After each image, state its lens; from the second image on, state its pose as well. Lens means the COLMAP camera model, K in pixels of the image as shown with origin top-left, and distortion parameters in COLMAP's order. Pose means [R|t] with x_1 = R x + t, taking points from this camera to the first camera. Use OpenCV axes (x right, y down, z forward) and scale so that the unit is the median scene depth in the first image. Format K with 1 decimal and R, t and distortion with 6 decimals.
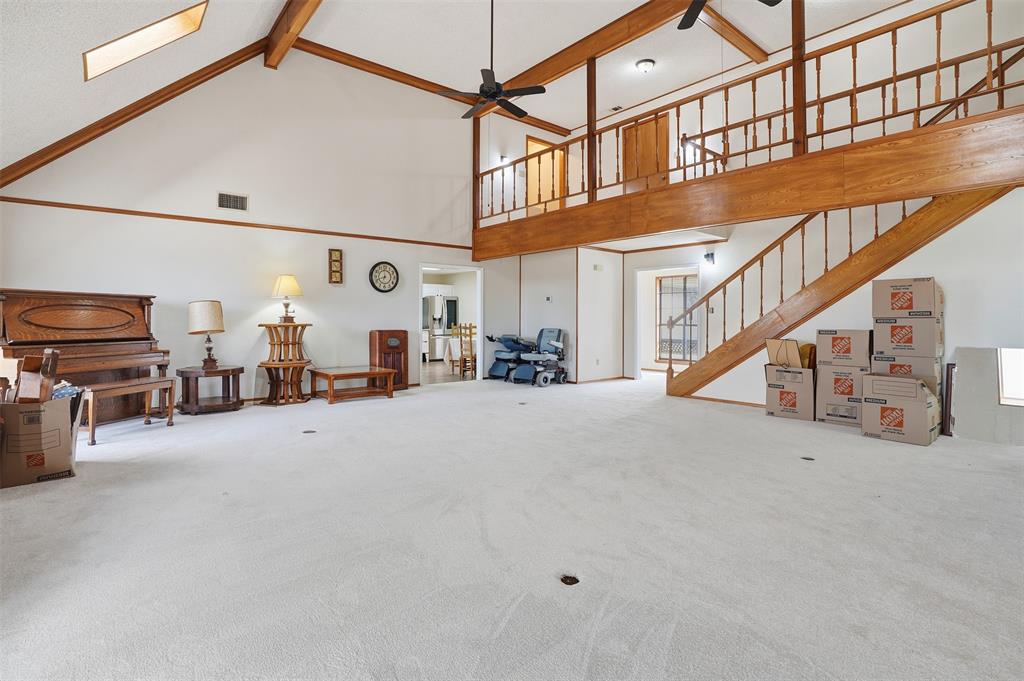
lens RADIAL K [[496.3, 0, 528.8], [0, 496.3, 319.7], [0, 0, 1]] dist [-0.017077, -0.000050]
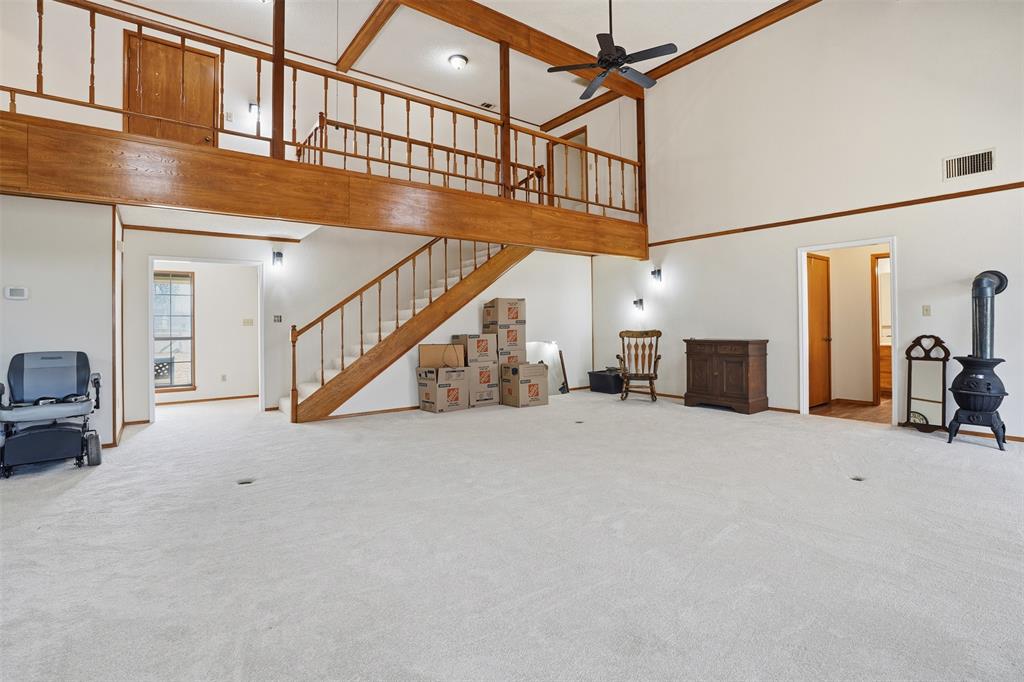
lens RADIAL K [[496.3, 0, 528.8], [0, 496.3, 320.2], [0, 0, 1]] dist [-0.017077, -0.000050]
pose [[0.062697, 0.007135, 0.998007, -0.681397], [0.010141, 0.999918, -0.007786, -0.005520], [-0.997981, 0.010609, 0.062620, 0.788204]]
